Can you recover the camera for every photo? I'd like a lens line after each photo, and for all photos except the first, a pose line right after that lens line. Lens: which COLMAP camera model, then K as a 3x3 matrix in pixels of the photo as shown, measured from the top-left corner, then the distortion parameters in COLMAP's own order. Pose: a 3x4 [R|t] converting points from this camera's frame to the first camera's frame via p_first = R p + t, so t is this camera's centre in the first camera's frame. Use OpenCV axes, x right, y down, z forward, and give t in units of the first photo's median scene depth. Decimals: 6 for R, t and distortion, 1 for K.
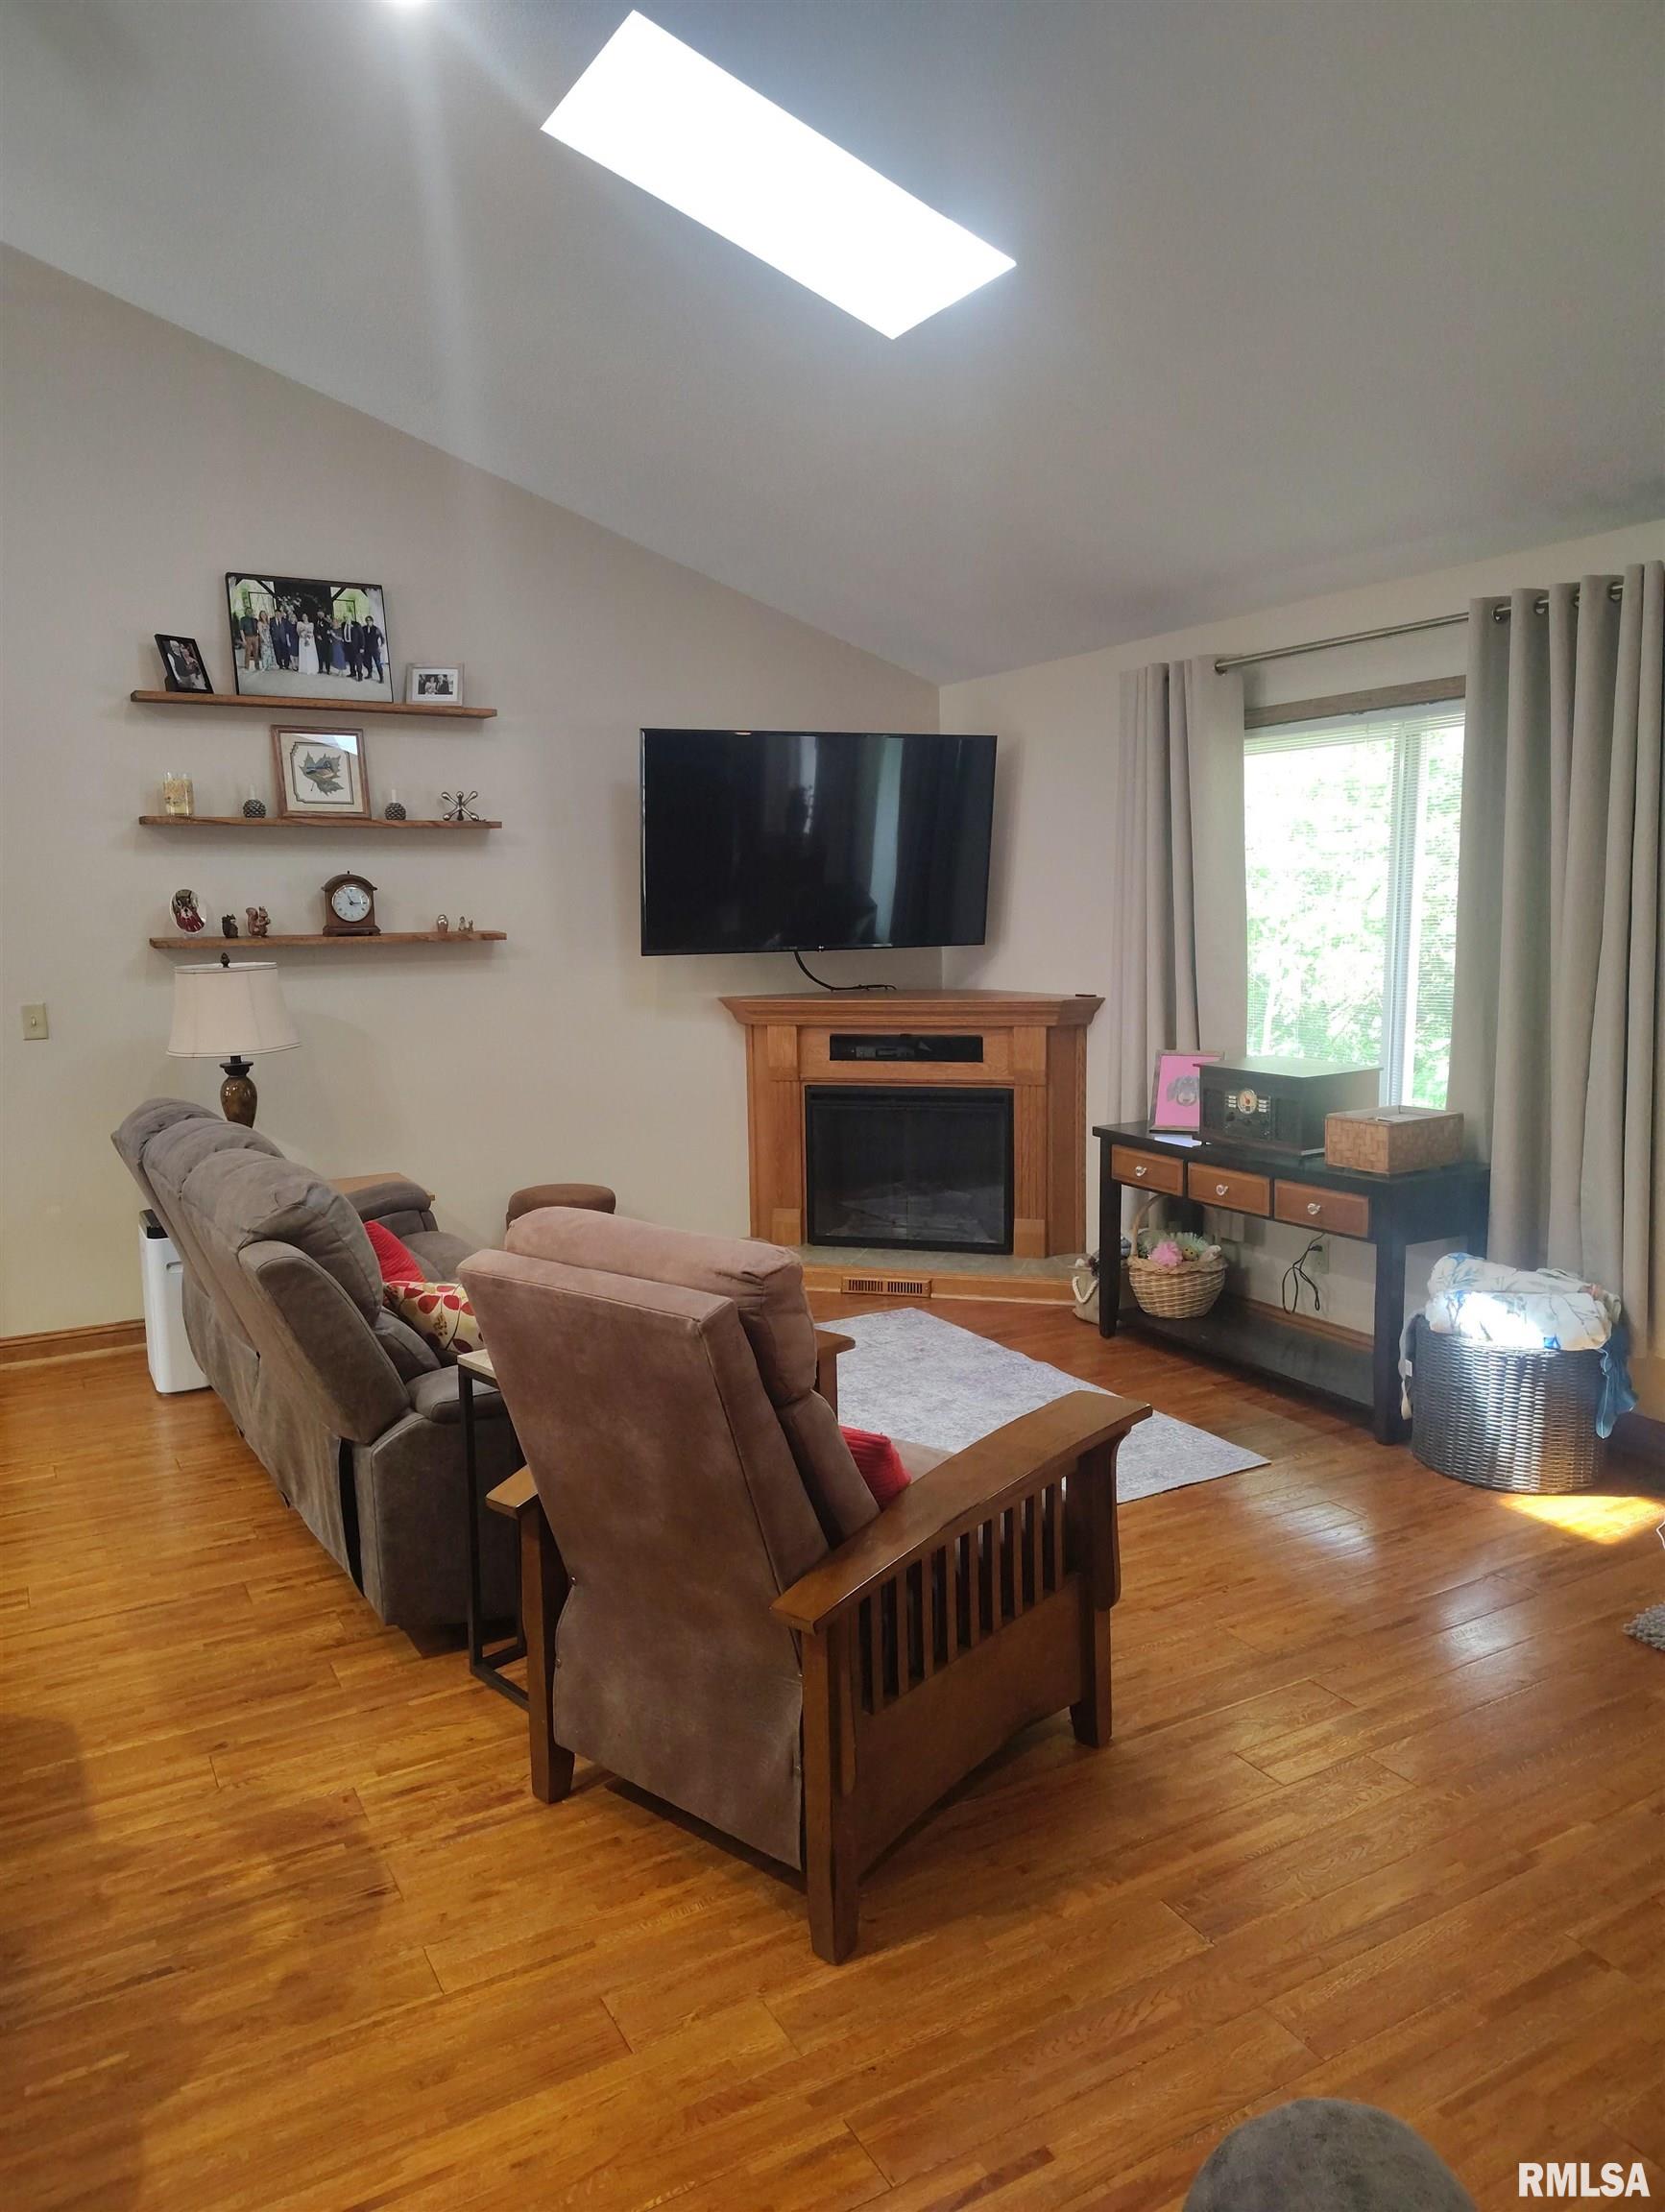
lens RADIAL K [[1520.4, 0, 827.5], [0, 1520.4, 1130.5], [0, 0, 1]] dist [0.070578, -0.092371]
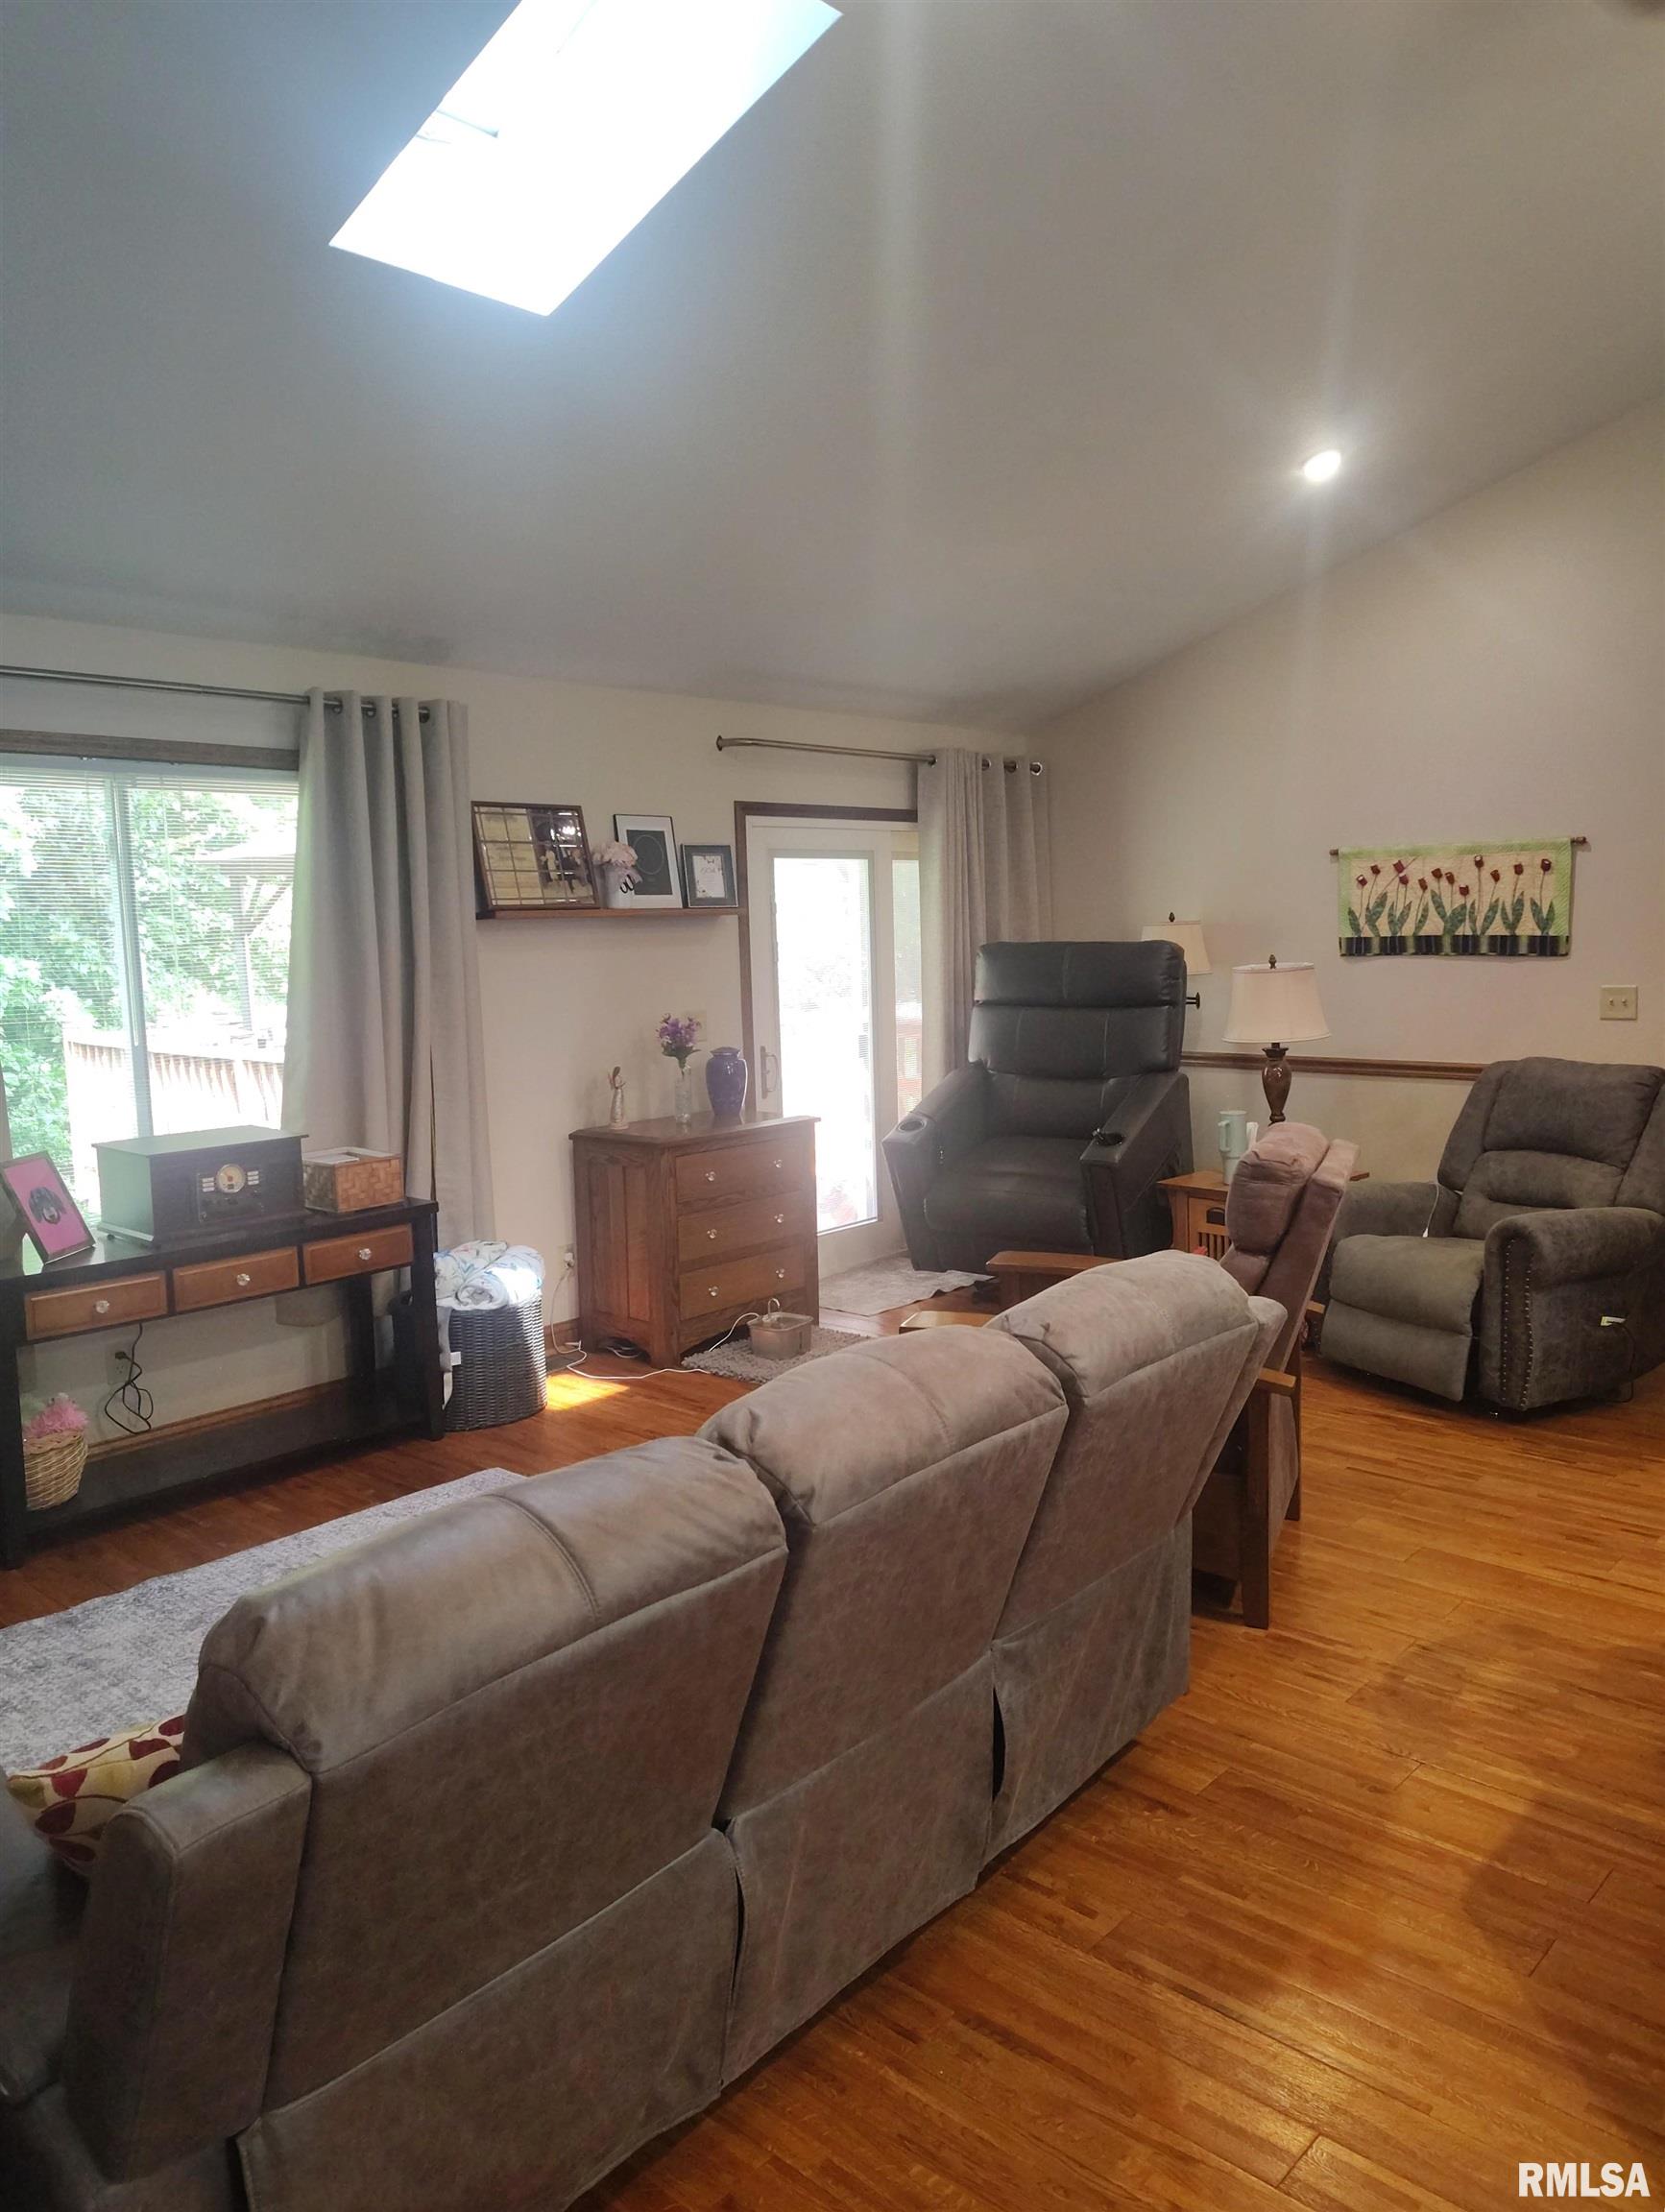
lens RADIAL K [[1658.3, 0, 827.0], [0, 1658.3, 1134.4], [0, 0, 1]] dist [0.063592, -0.072053]
pose [[-0.328502, -0.102399, 0.938936, -0.995689], [0.171713, 0.971064, 0.165979, -0.192237], [-0.928763, 0.215752, -0.301413, 1.253721]]
